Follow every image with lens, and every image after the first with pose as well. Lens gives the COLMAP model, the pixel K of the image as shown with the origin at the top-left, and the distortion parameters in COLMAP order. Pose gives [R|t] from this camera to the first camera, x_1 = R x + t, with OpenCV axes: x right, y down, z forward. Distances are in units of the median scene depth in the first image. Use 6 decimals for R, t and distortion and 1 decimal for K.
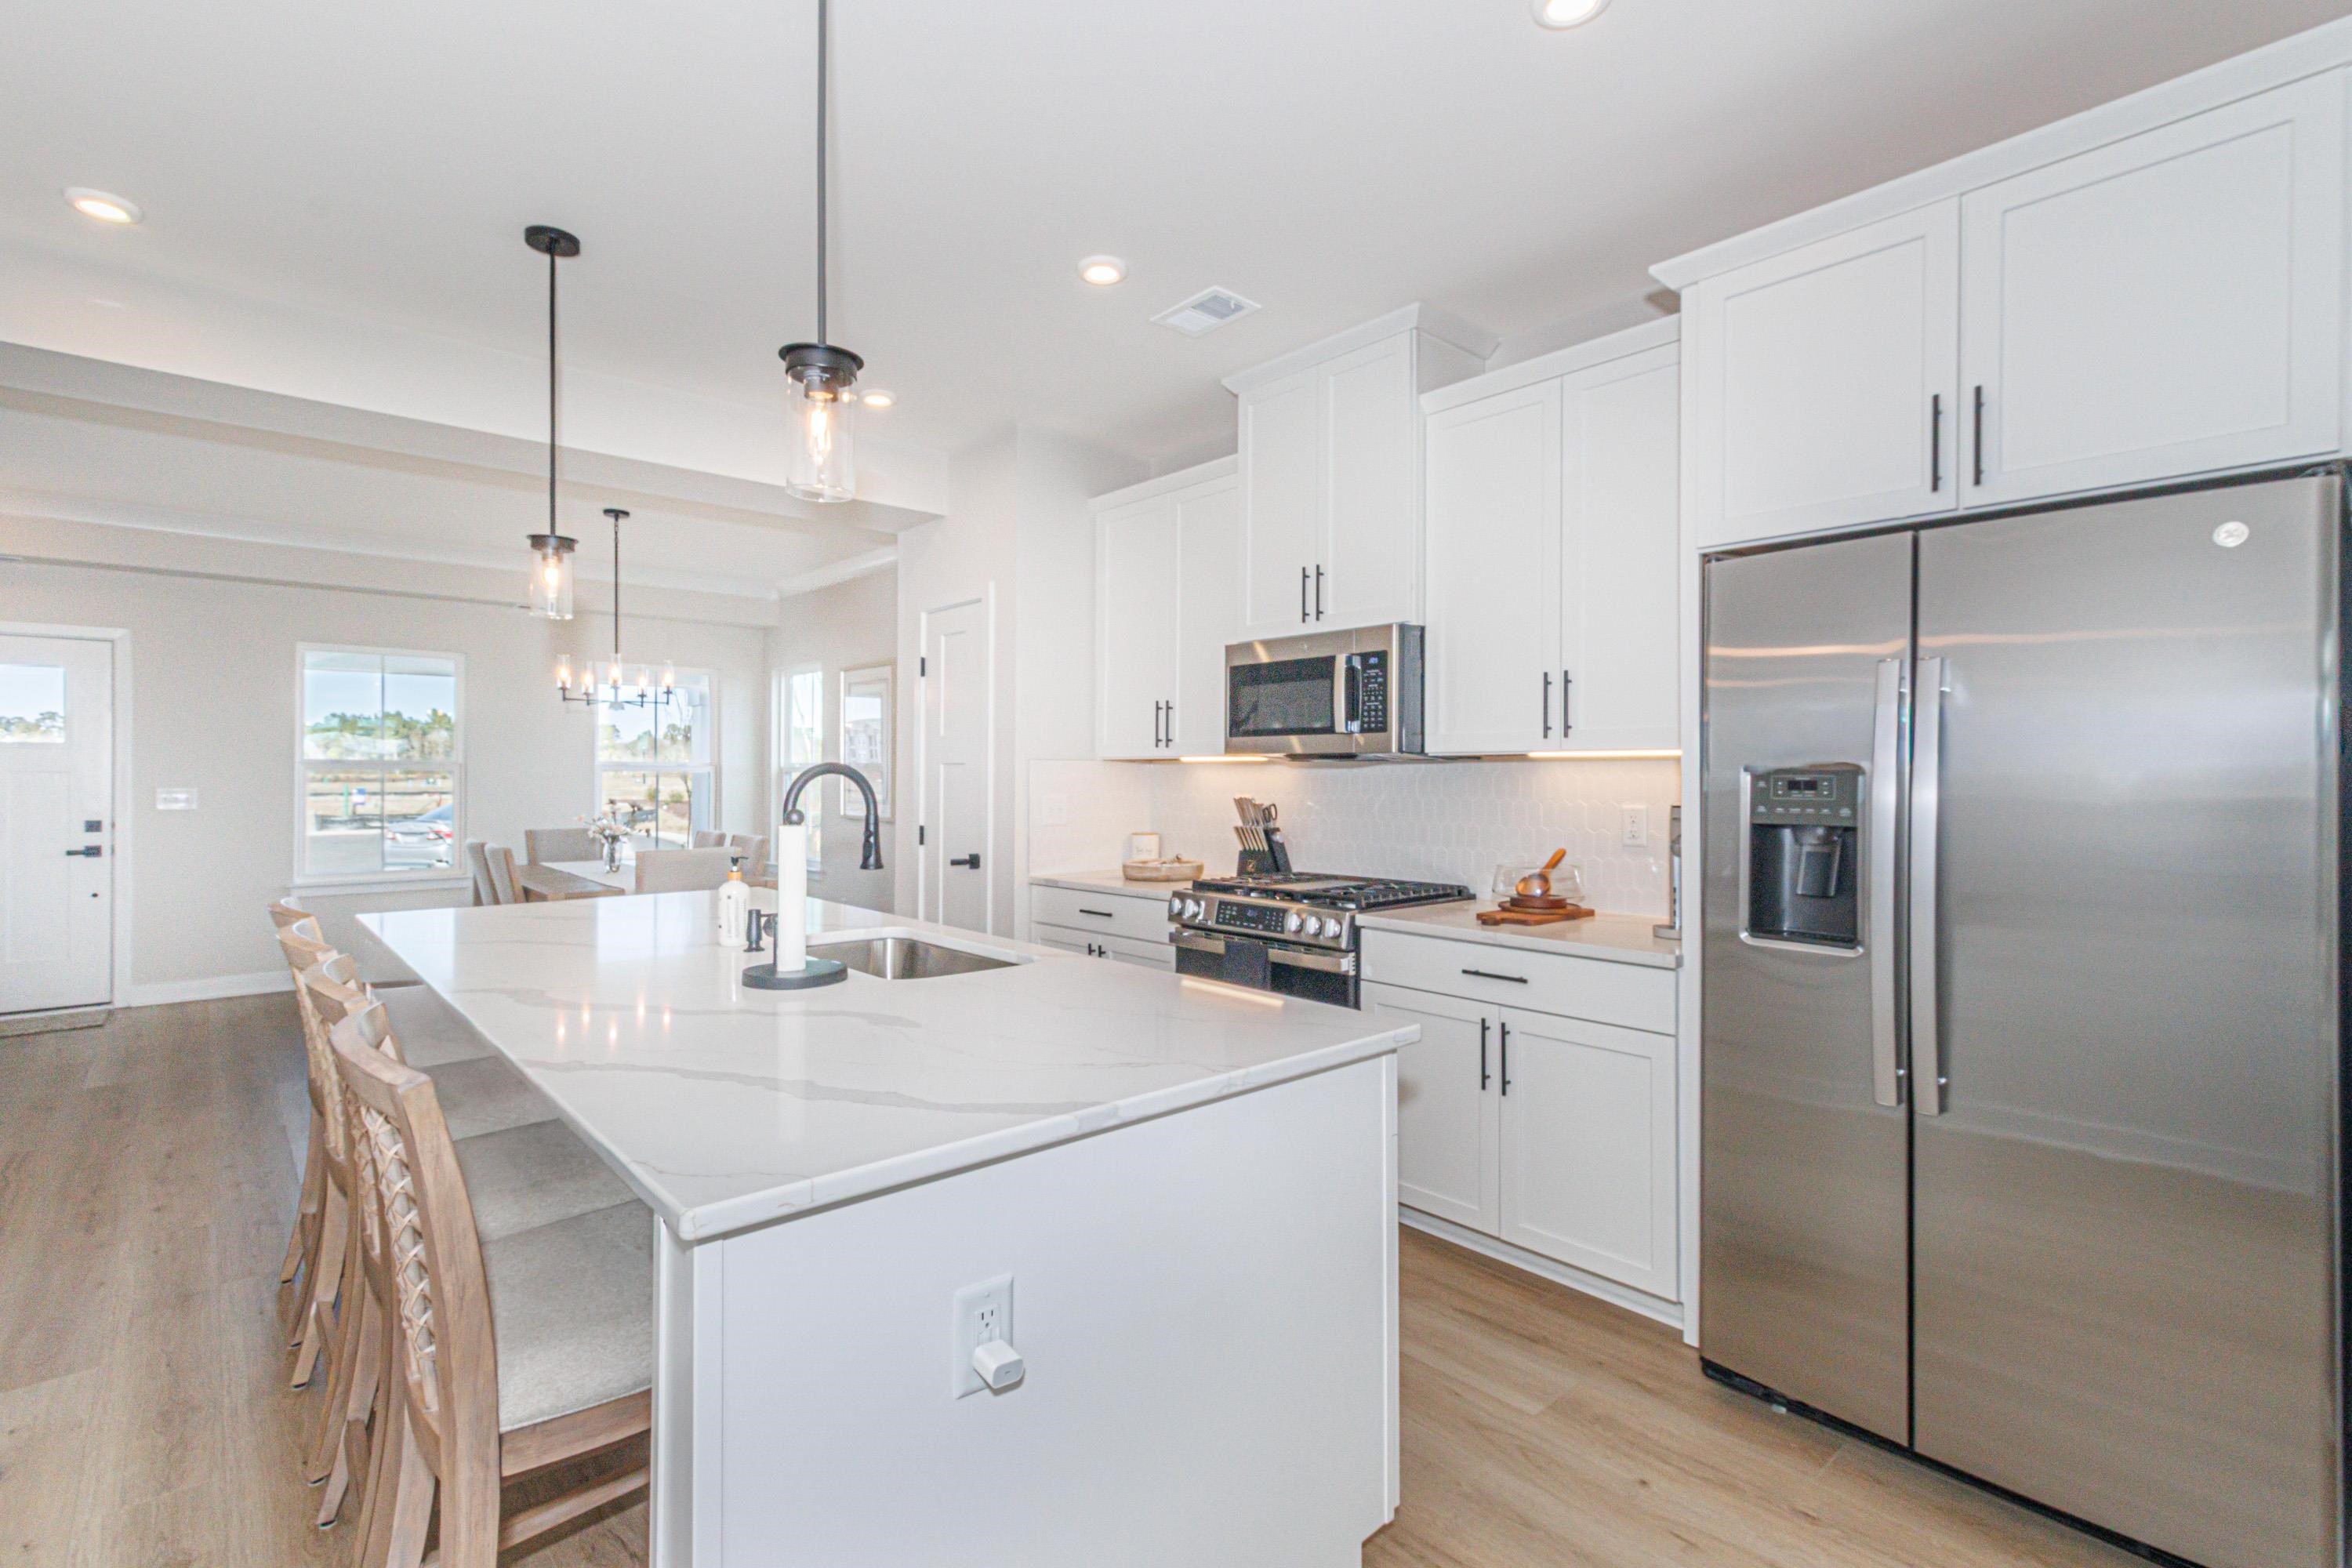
lens RADIAL K [[1084.8, 0, 1171.7], [0, 1084.8, 778.5], [0, 0, 1]] dist [0.009618, -0.001819]
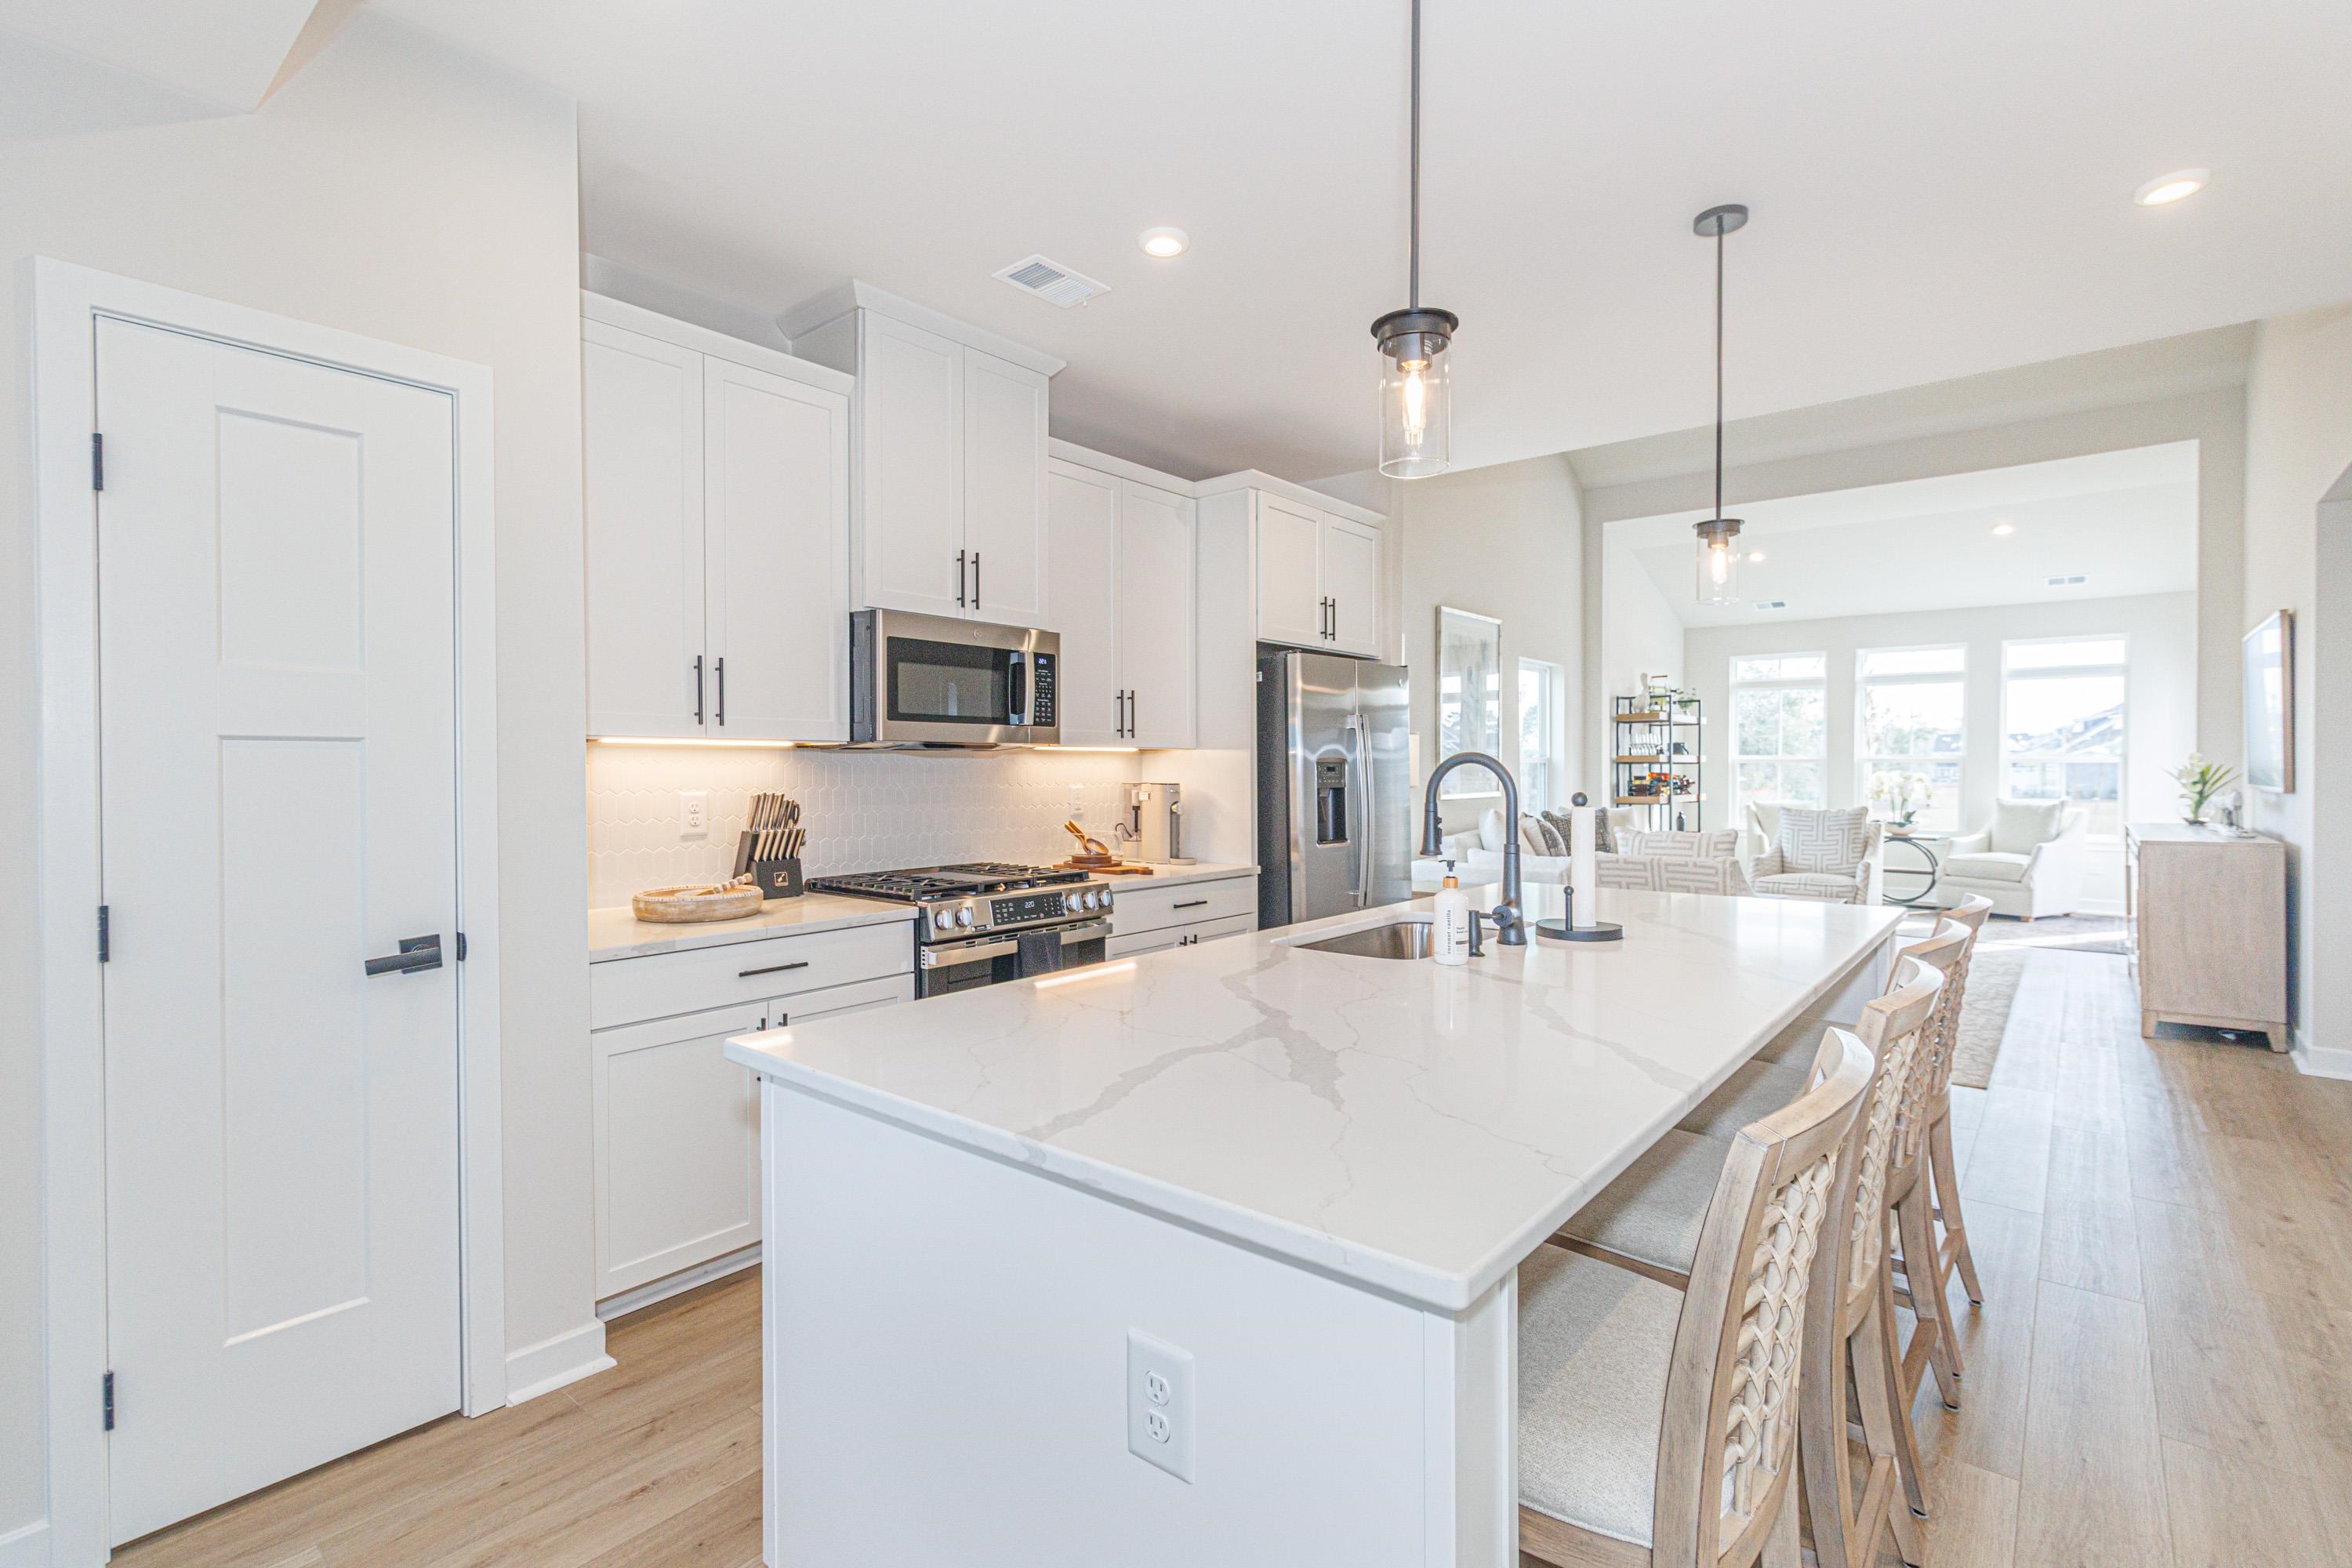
lens RADIAL K [[1084.8, 0, 1180.0], [0, 1084.8, 784.6], [0, 0, 1]] dist [0.009618, -0.001819]
pose [[-0.148936, -0.018544, 0.988673, -0.920481], [0.003975, 0.999805, 0.019352, -0.003640], [-0.988839, 0.006812, -0.148833, 1.010071]]
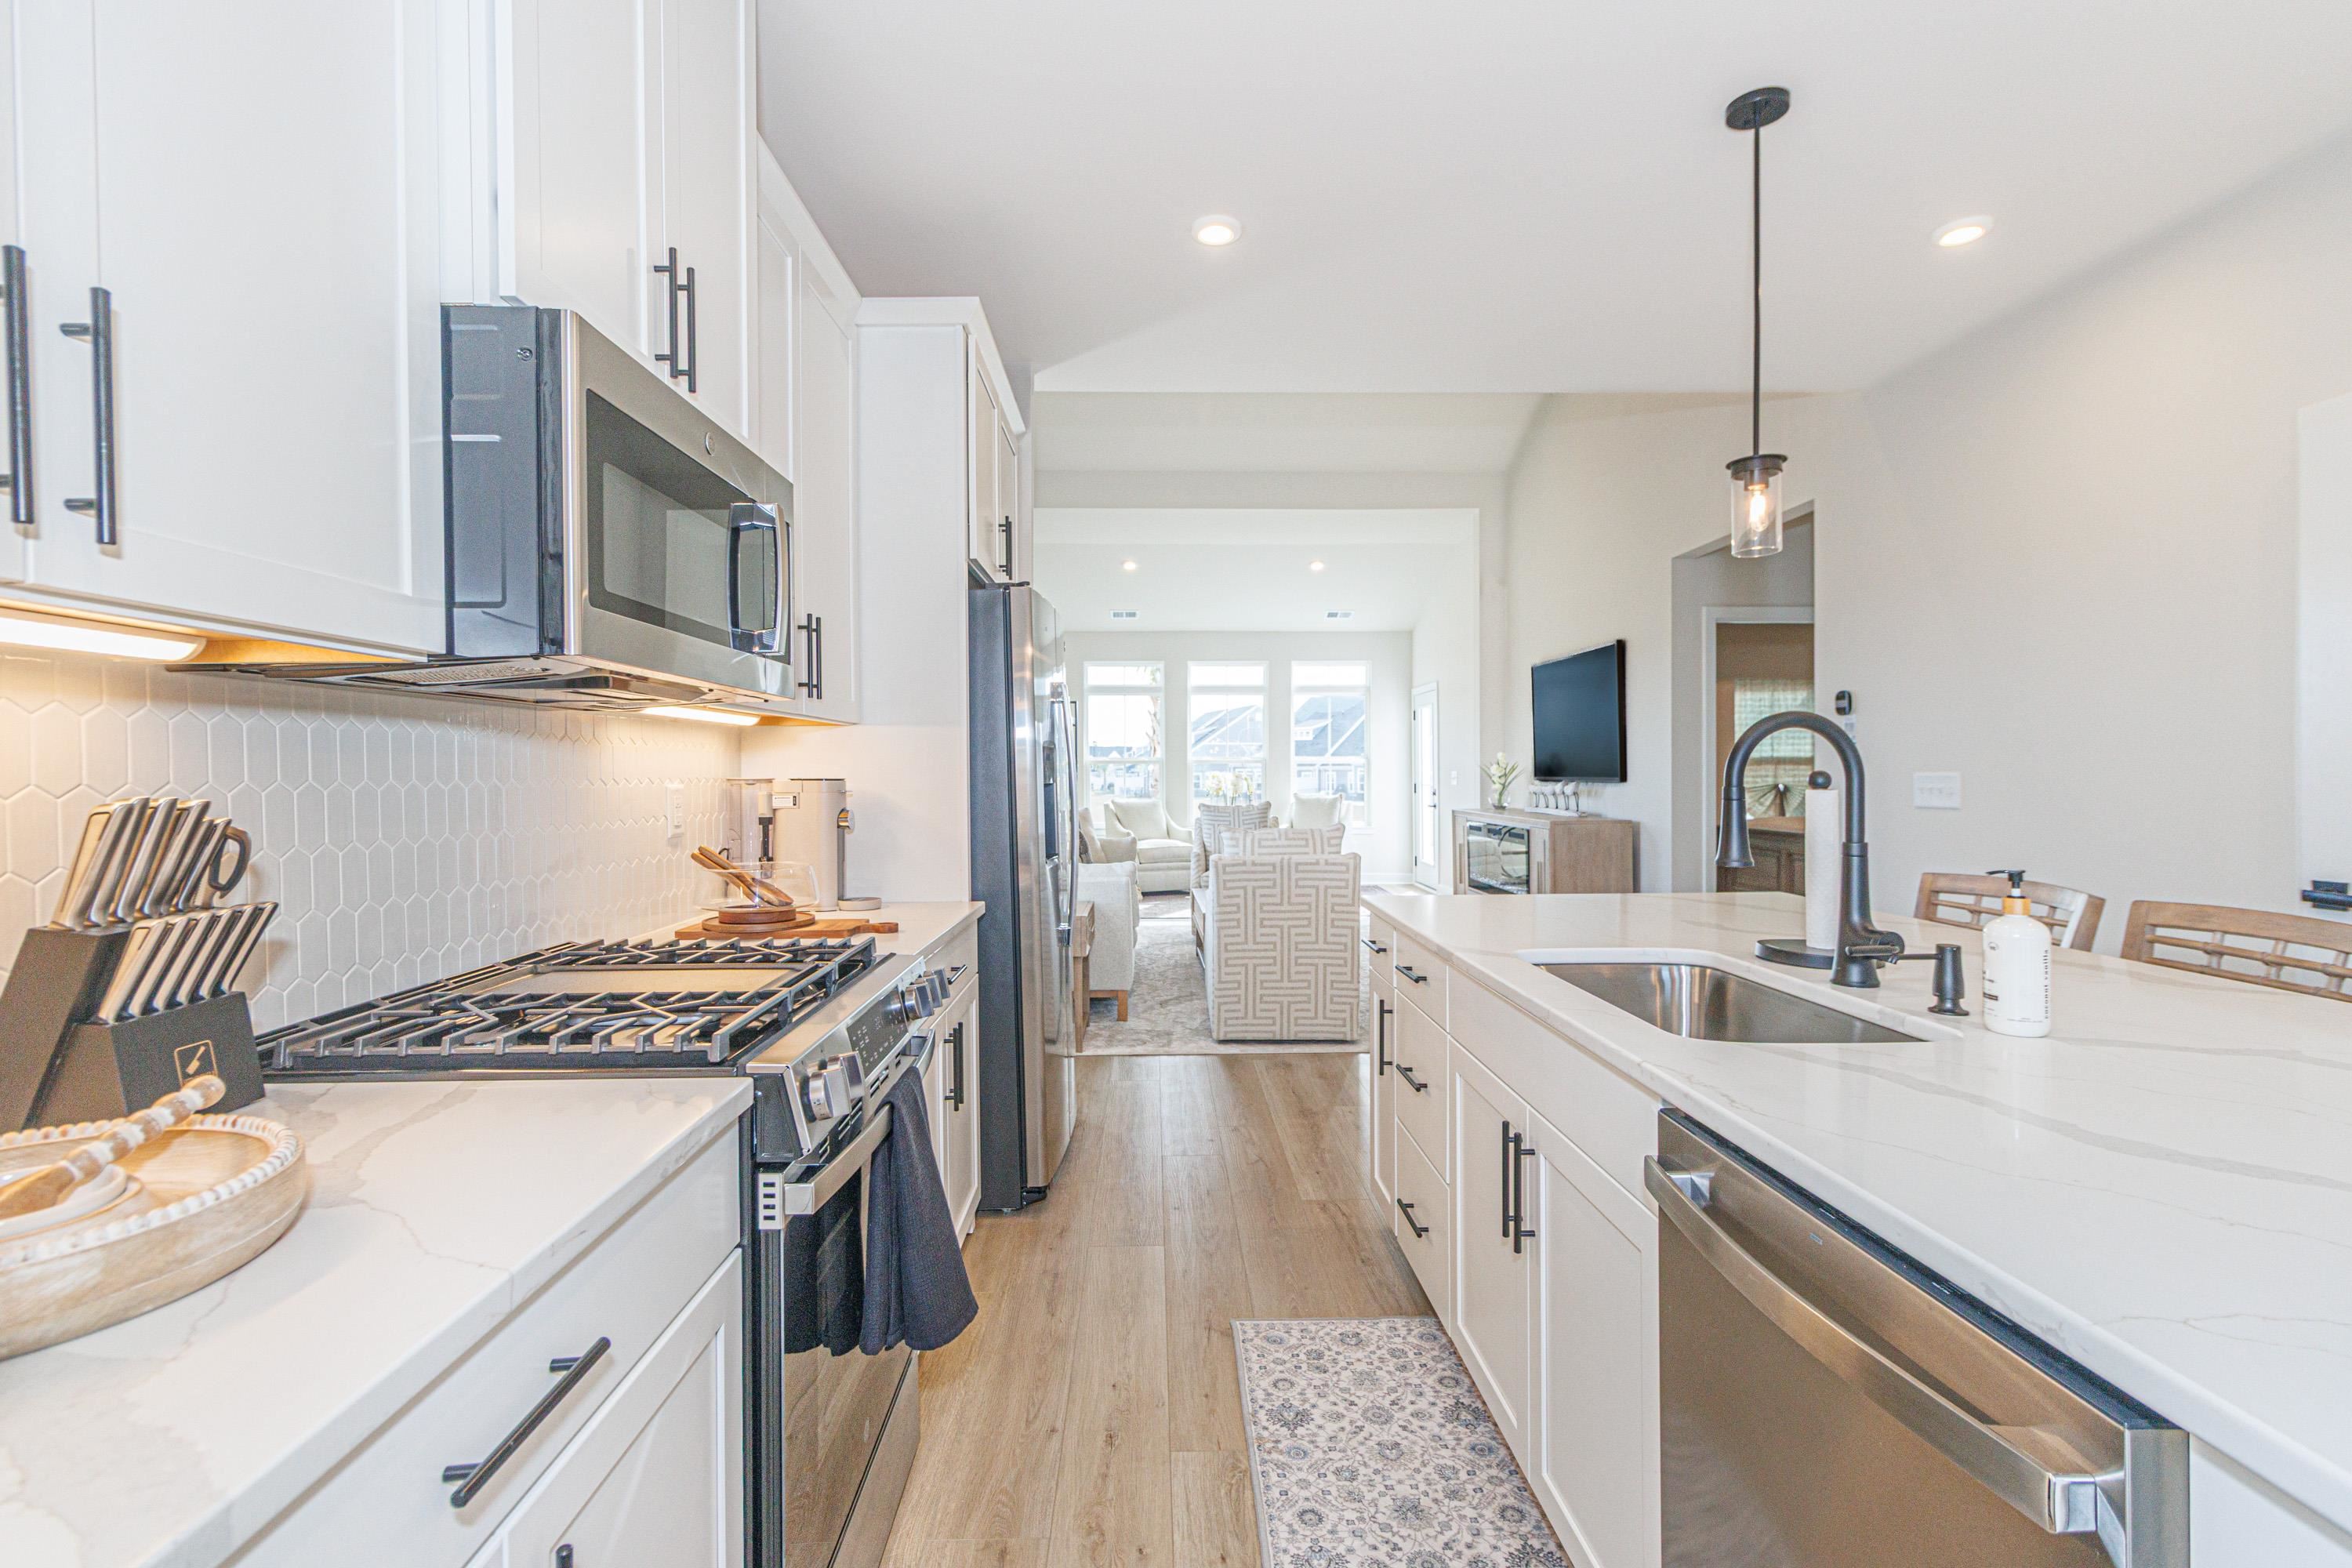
lens RADIAL K [[1084.8, 0, 1169.4], [0, 1084.8, 778.3], [0, 0, 1]] dist [0.009618, -0.001819]
pose [[-0.757692, -0.000621, 0.652612, -0.323403], [0.007270, 0.999929, 0.009392, 0.014574], [-0.652572, 0.011861, -0.757634, 1.276570]]
